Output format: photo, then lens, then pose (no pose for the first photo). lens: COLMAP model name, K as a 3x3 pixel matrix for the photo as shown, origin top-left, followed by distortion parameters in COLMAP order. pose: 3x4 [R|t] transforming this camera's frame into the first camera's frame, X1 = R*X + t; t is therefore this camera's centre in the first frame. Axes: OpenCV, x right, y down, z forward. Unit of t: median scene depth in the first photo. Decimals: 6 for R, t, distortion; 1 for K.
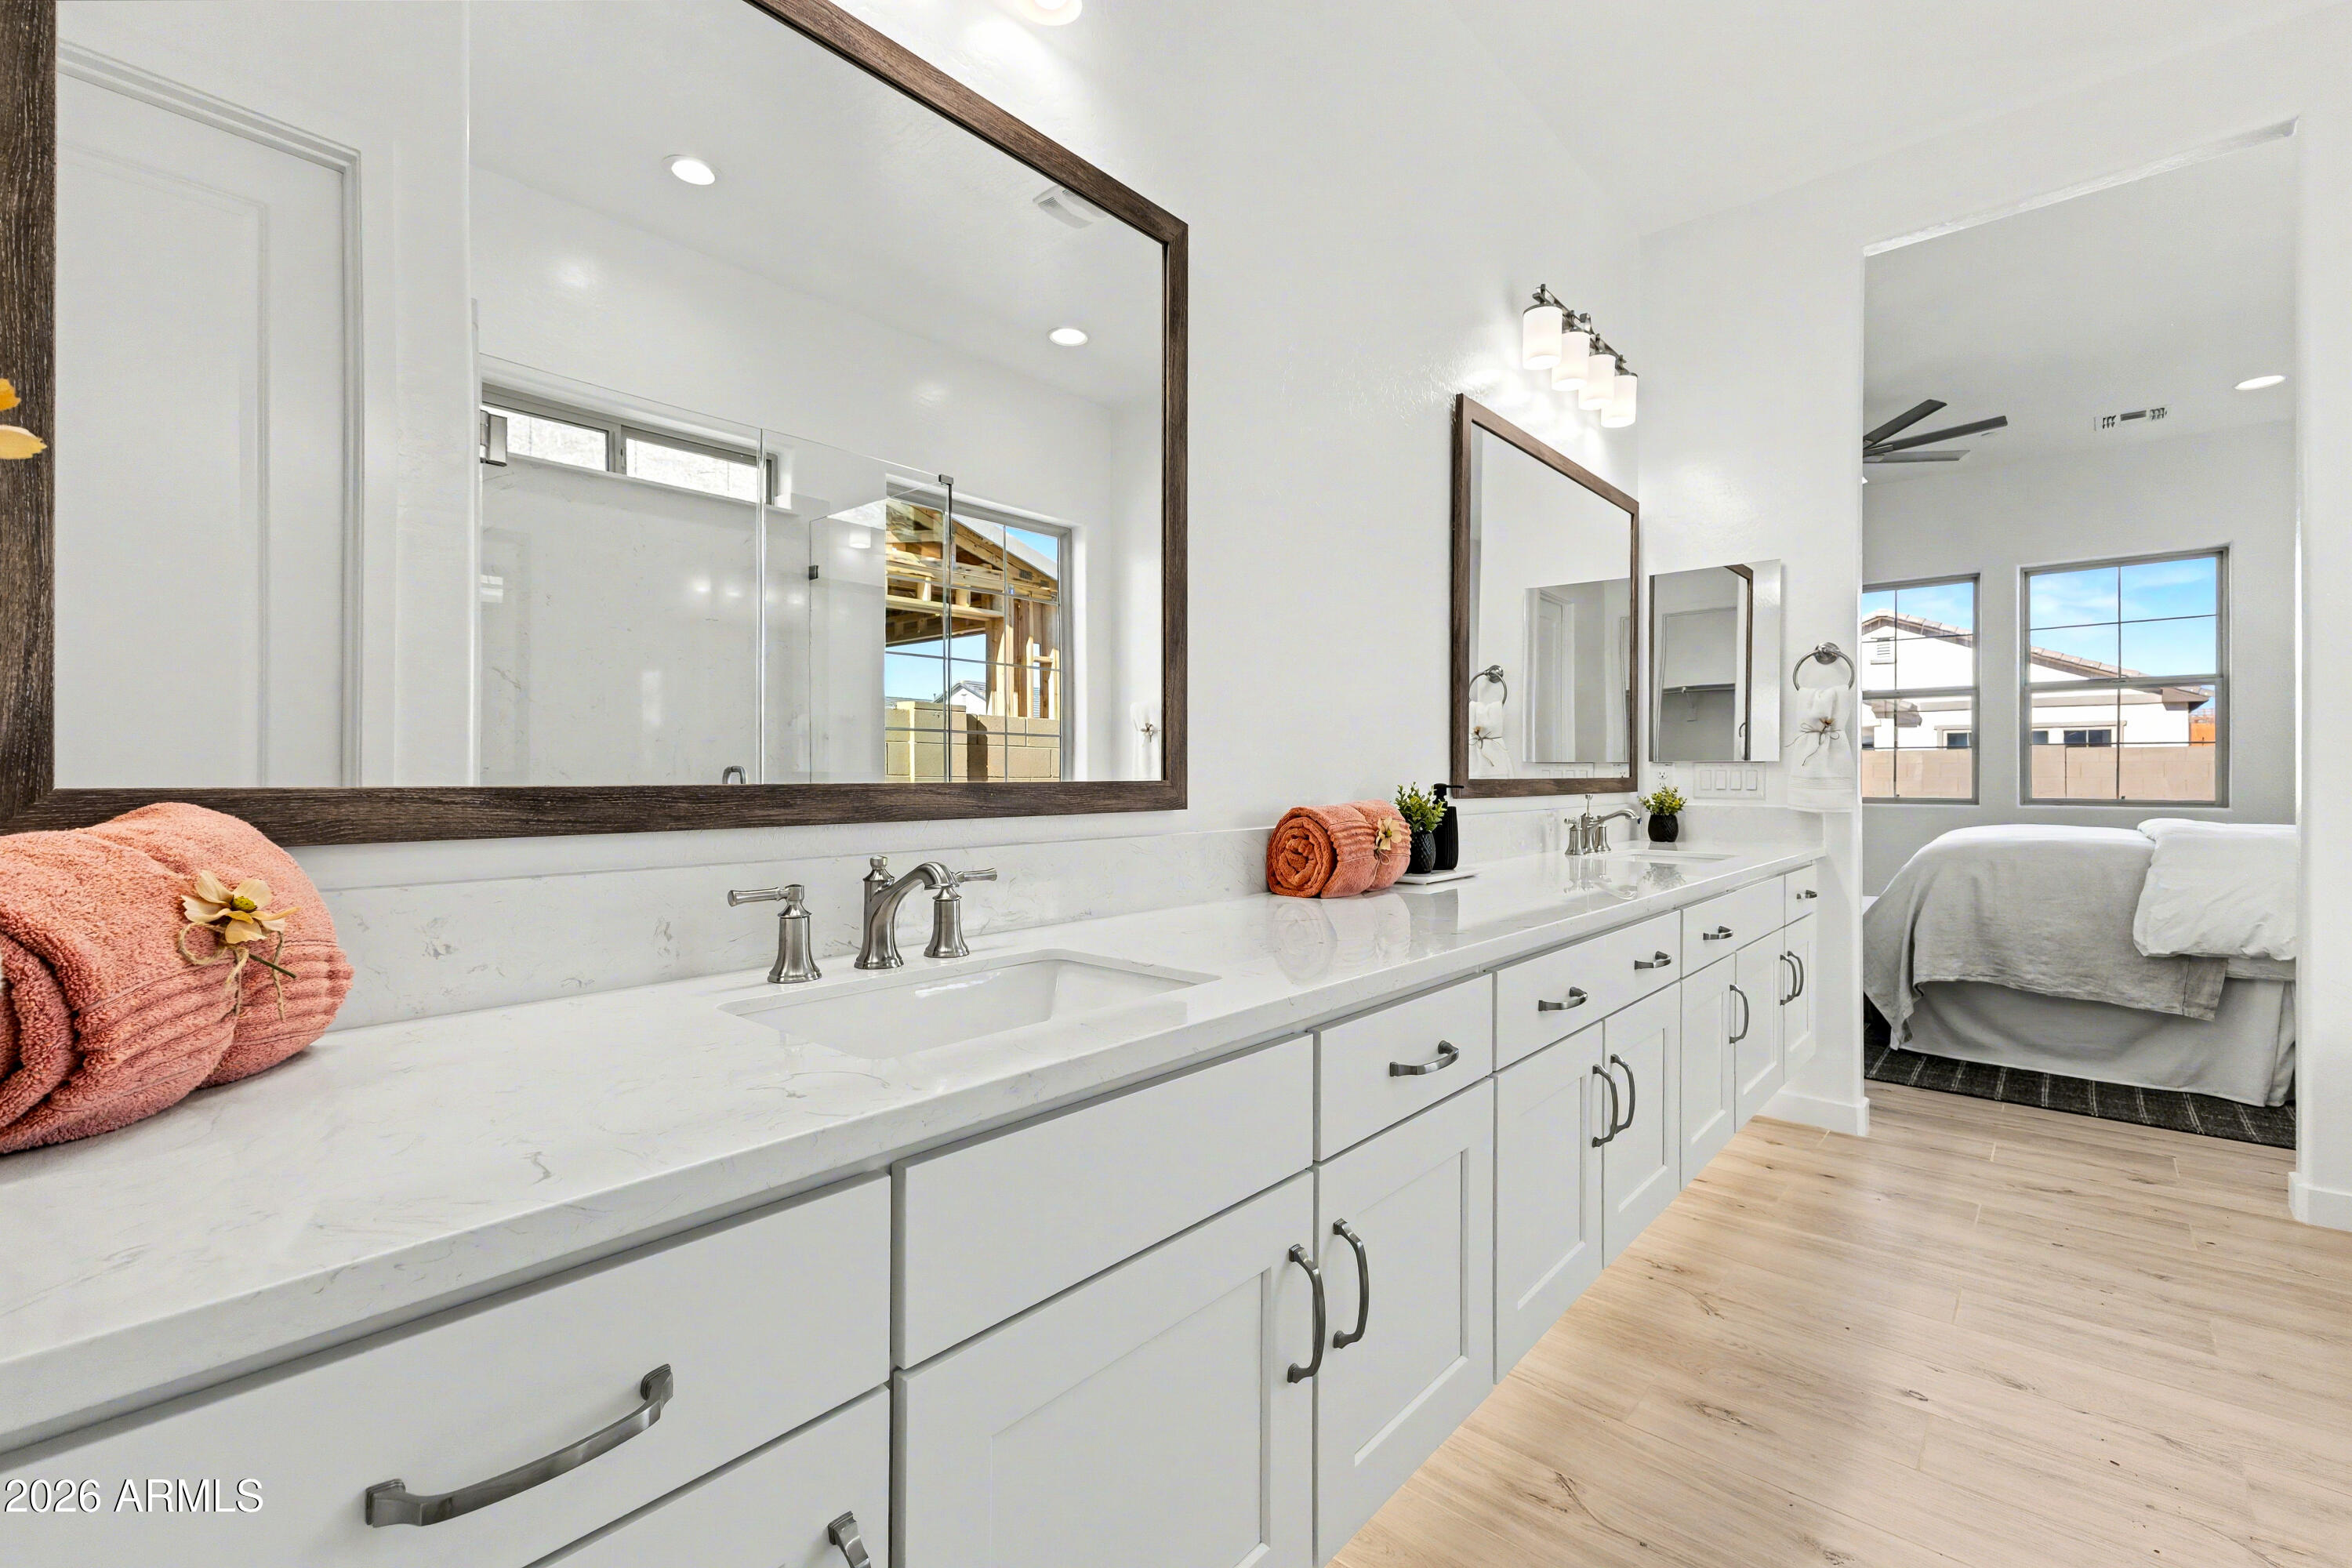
lens RADIAL K [[1017.8, 0, 1162.8], [0, 1017.8, 778.9], [0, 0, 1]] dist [0.031791, 0.000458]
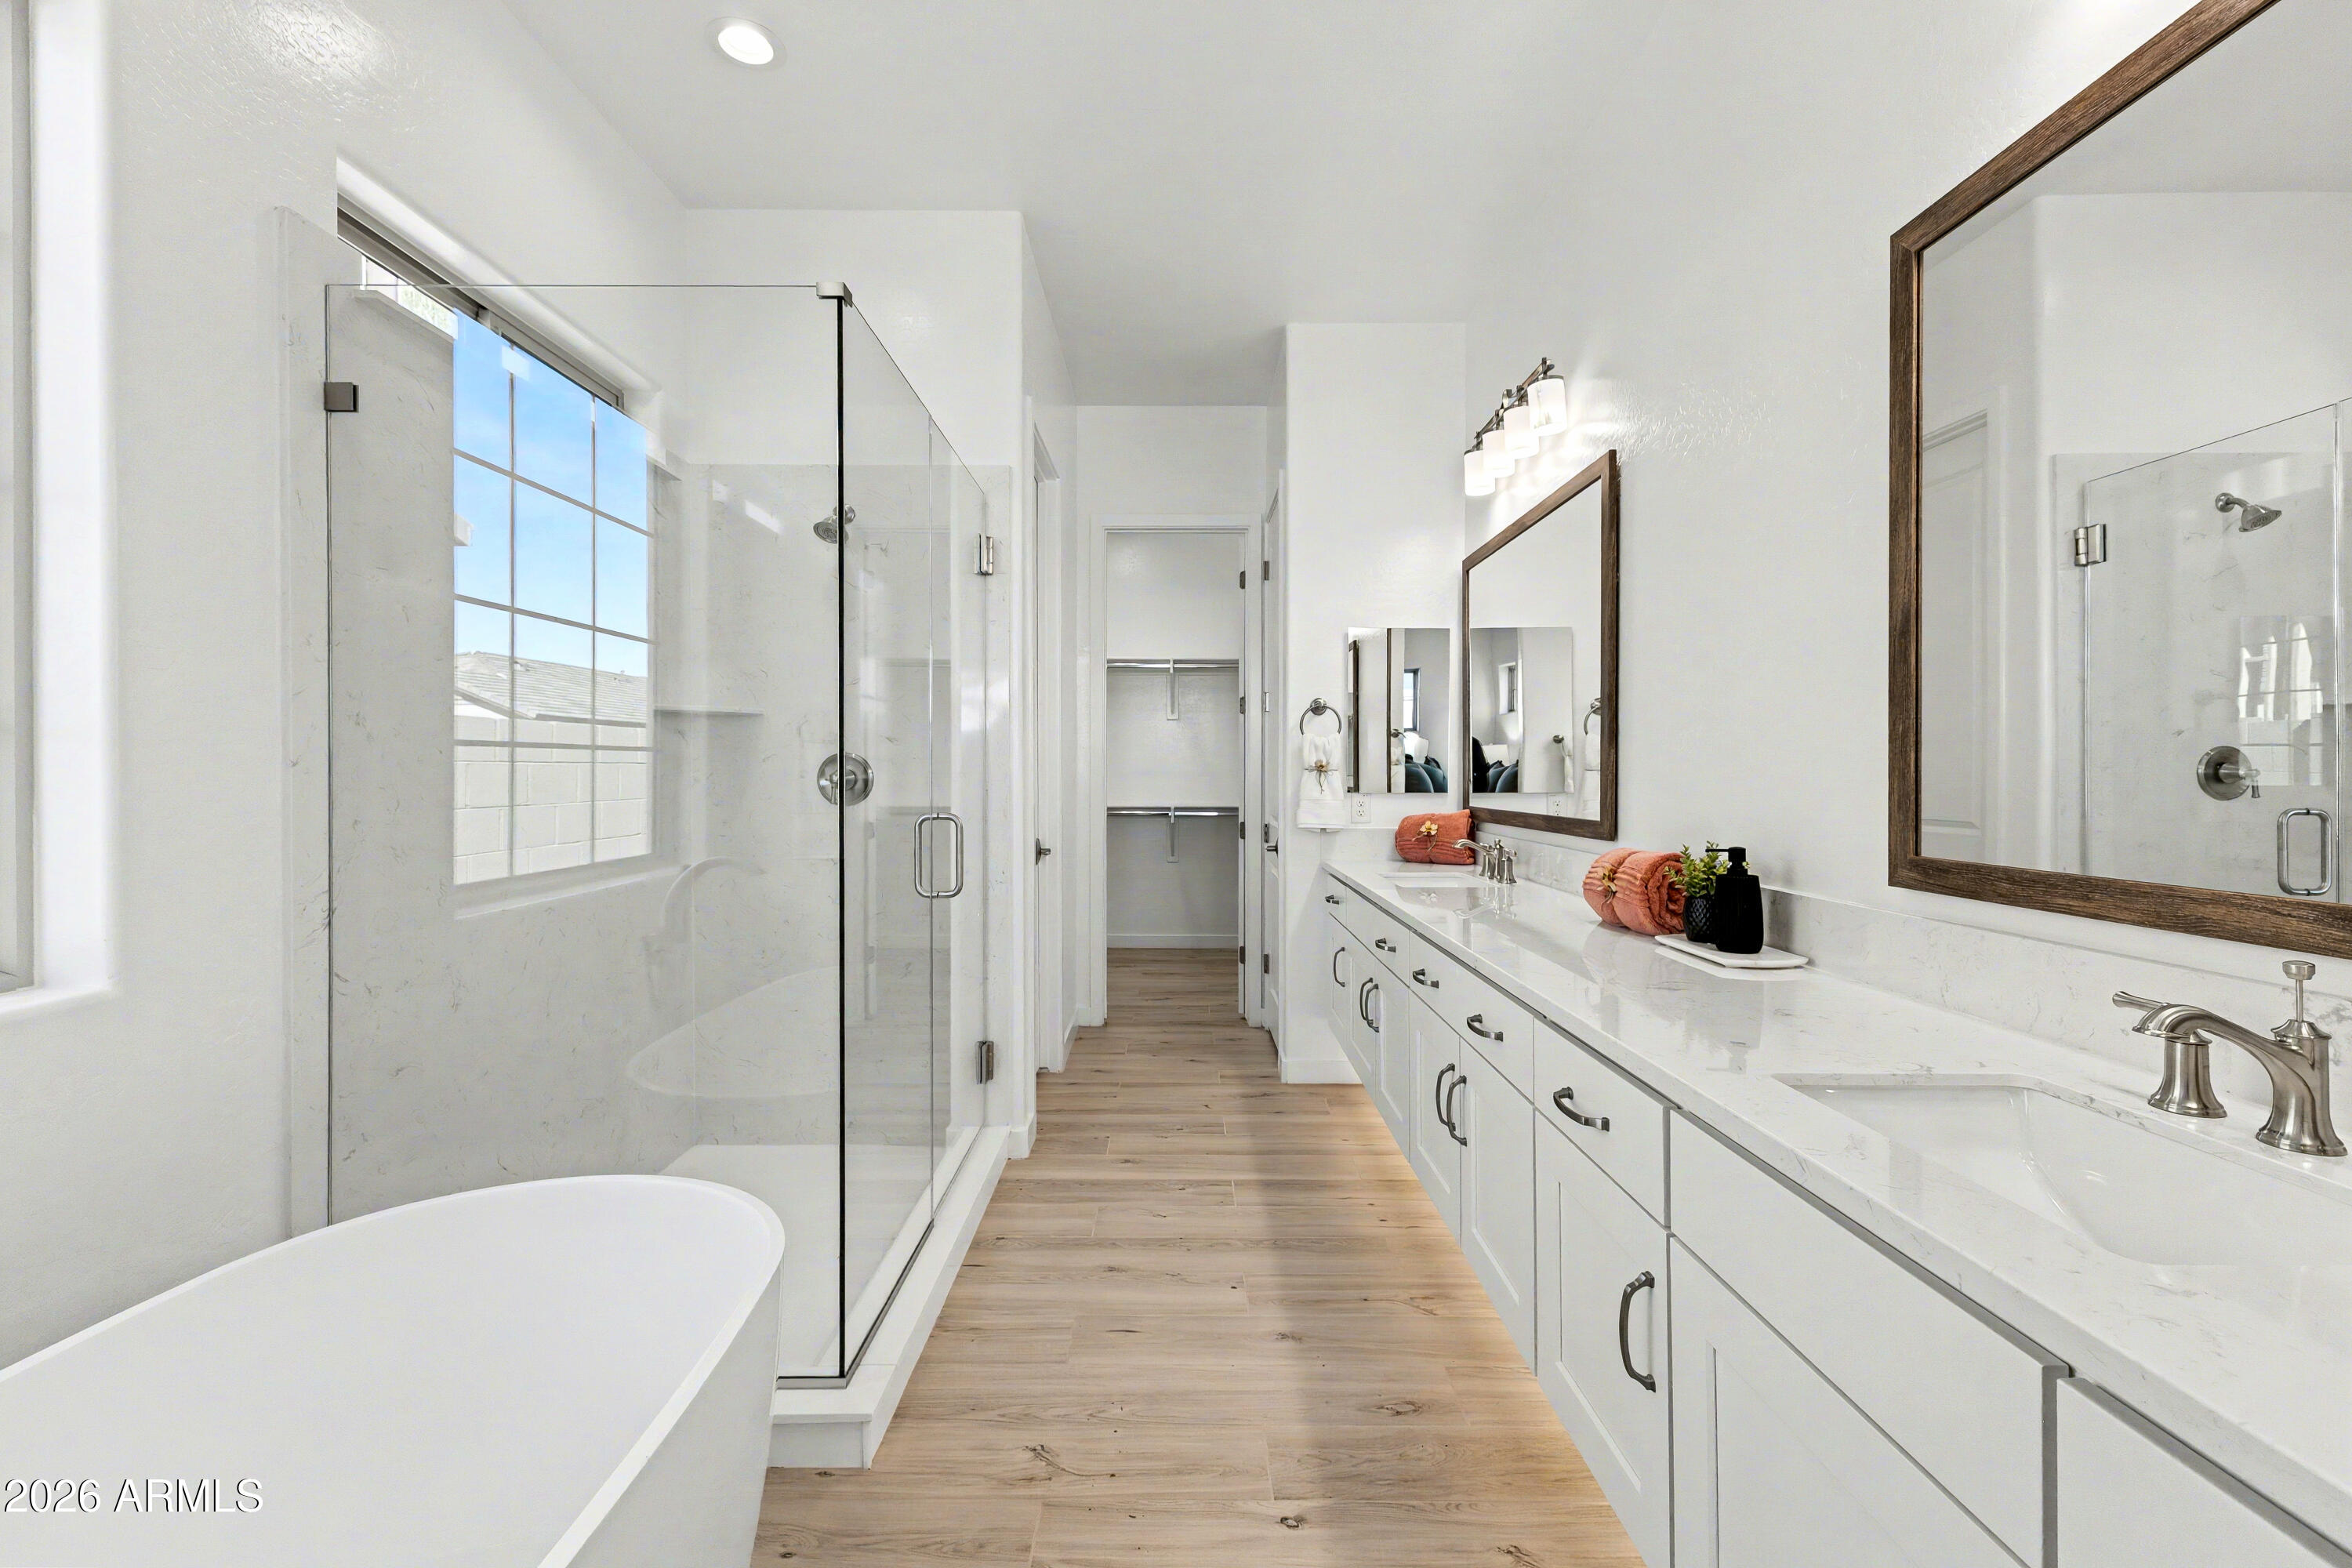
lens RADIAL K [[1022.2, 0, 1185.2], [0, 1022.2, 785.4], [0, 0, 1]] dist [0.021260, -0.001299]
pose [[-0.737572, -0.068183, -0.671817, 1.430433], [-0.110266, 0.993697, 0.020208, -0.012422], [0.666205, 0.088983, -0.740441, 1.556621]]
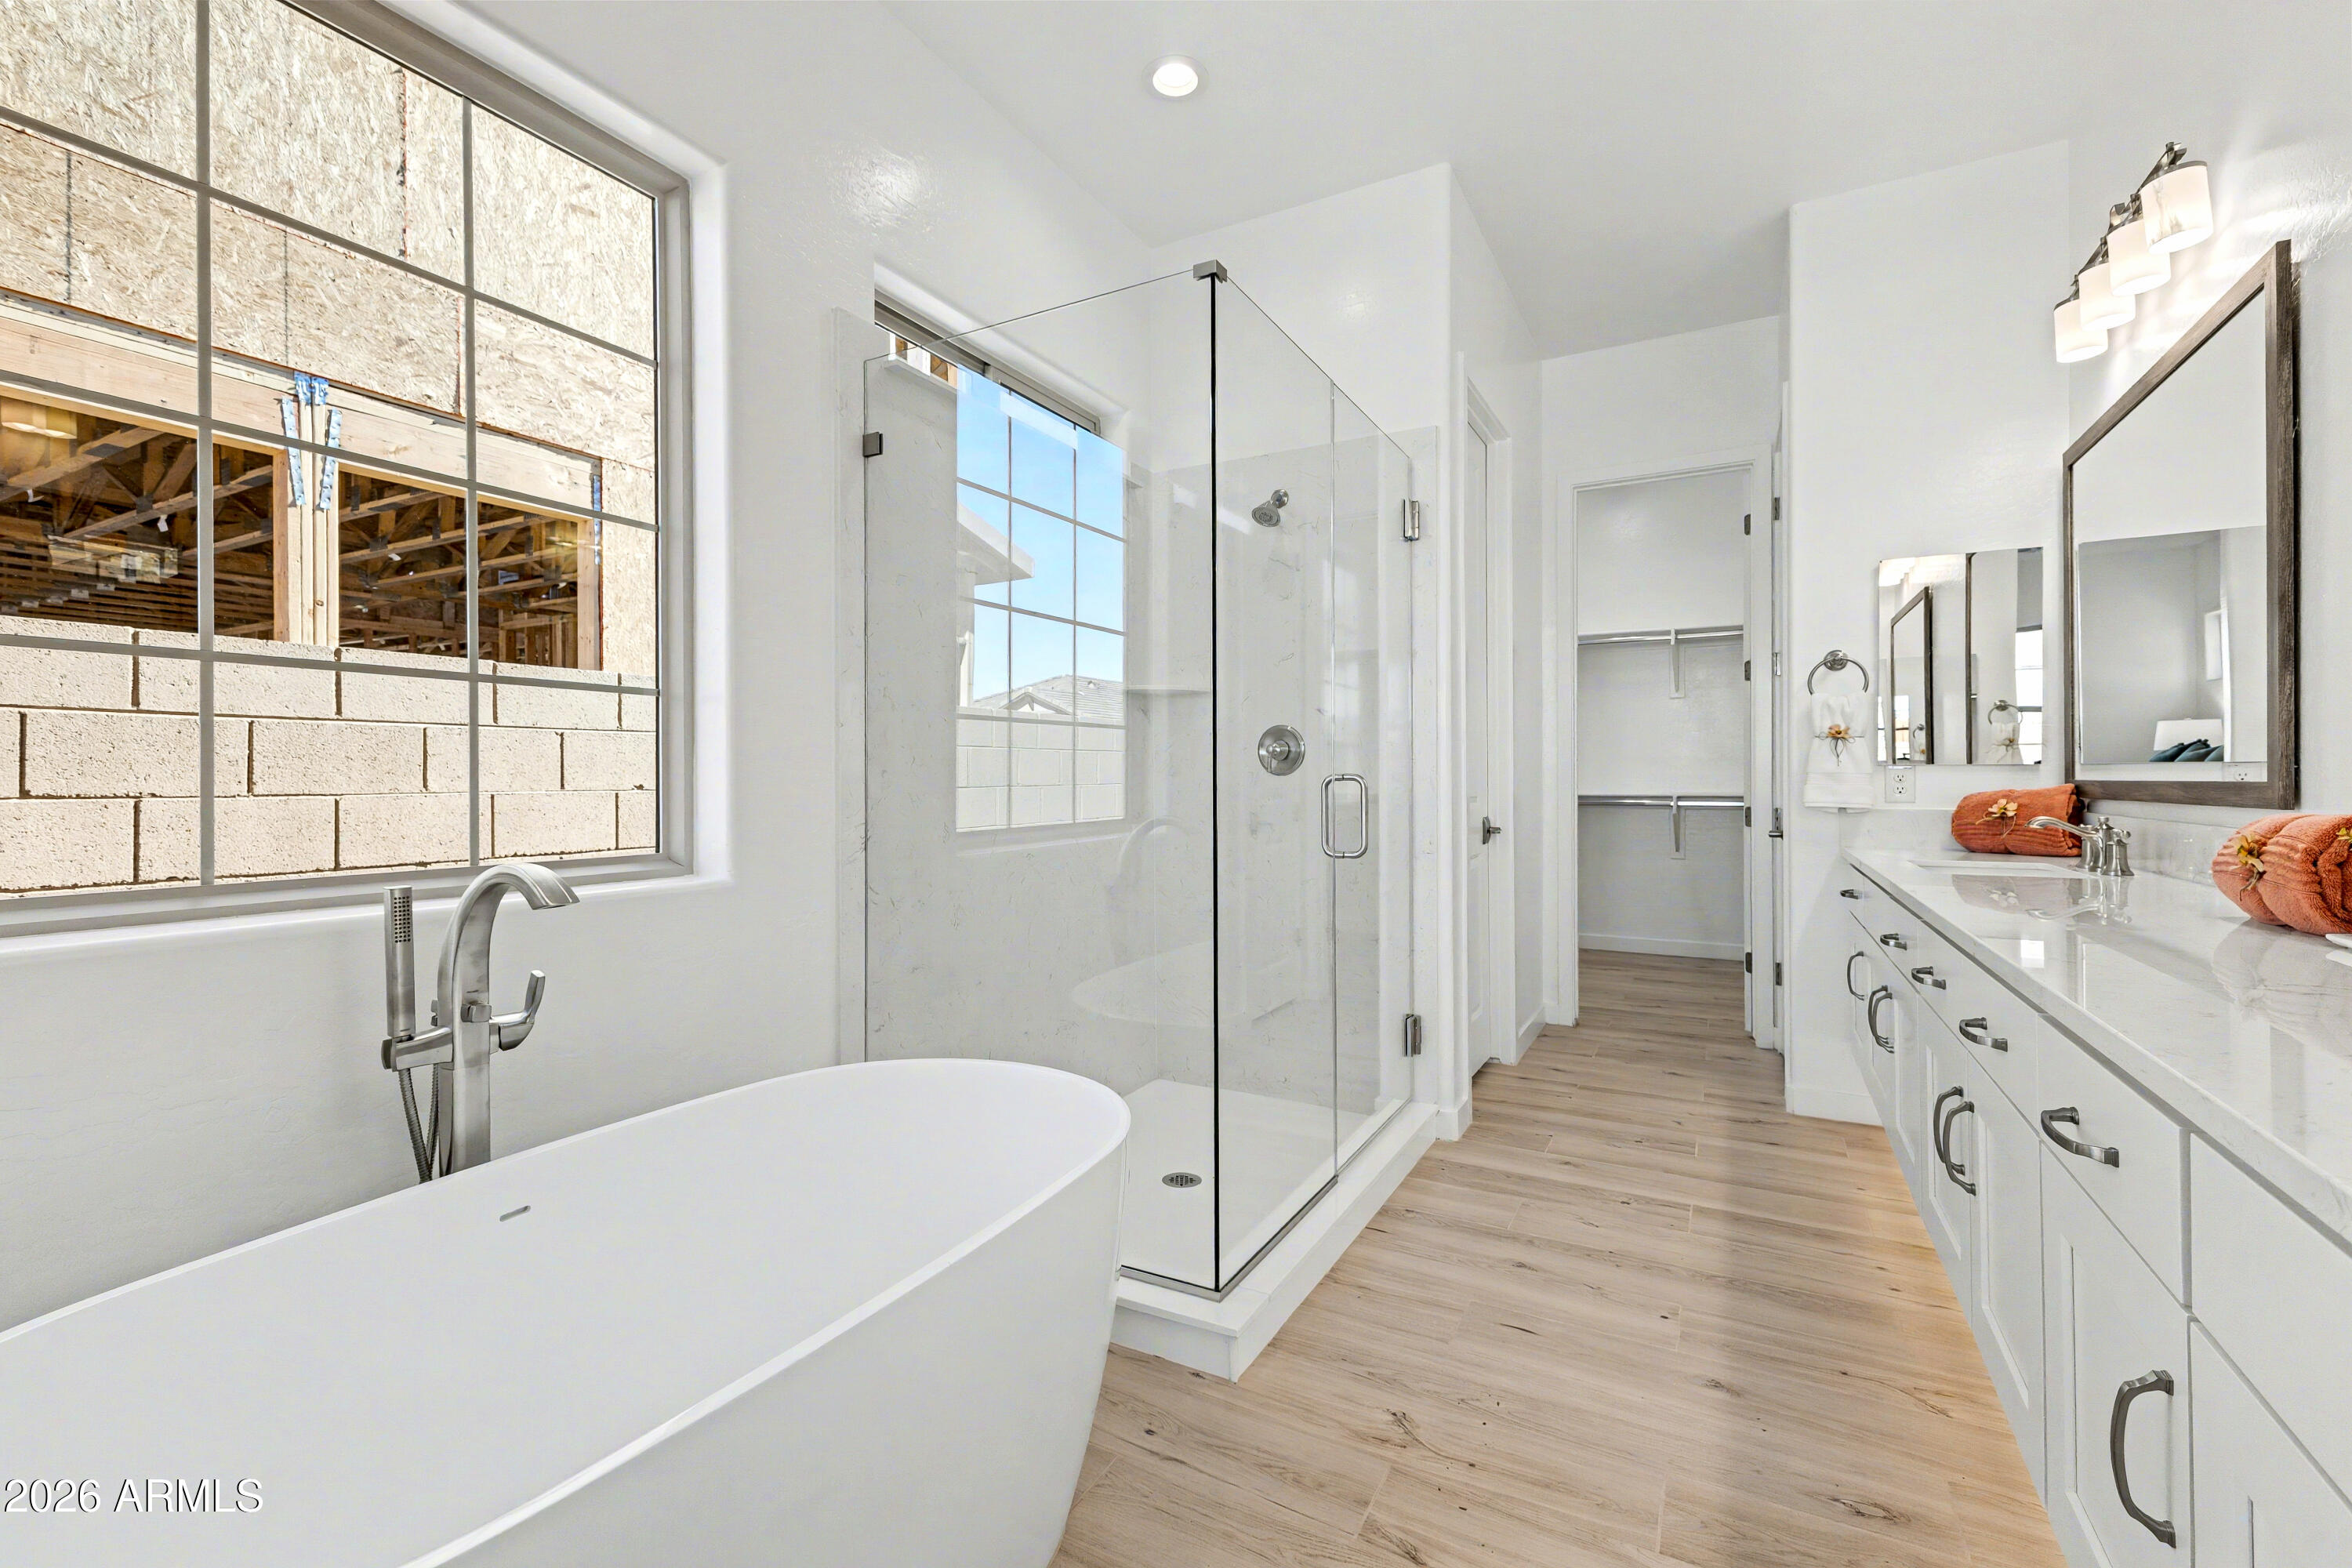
lens RADIAL K [[1022.2, 0, 1182.5], [0, 1022.2, 778.7], [0, 0, 1]] dist [0.021260, -0.001299]
pose [[-0.968063, -0.070528, -0.240584, 1.294312], [-0.087703, 0.994251, 0.061434, 0.028686], [0.234868, 0.080572, -0.968682, 1.614224]]
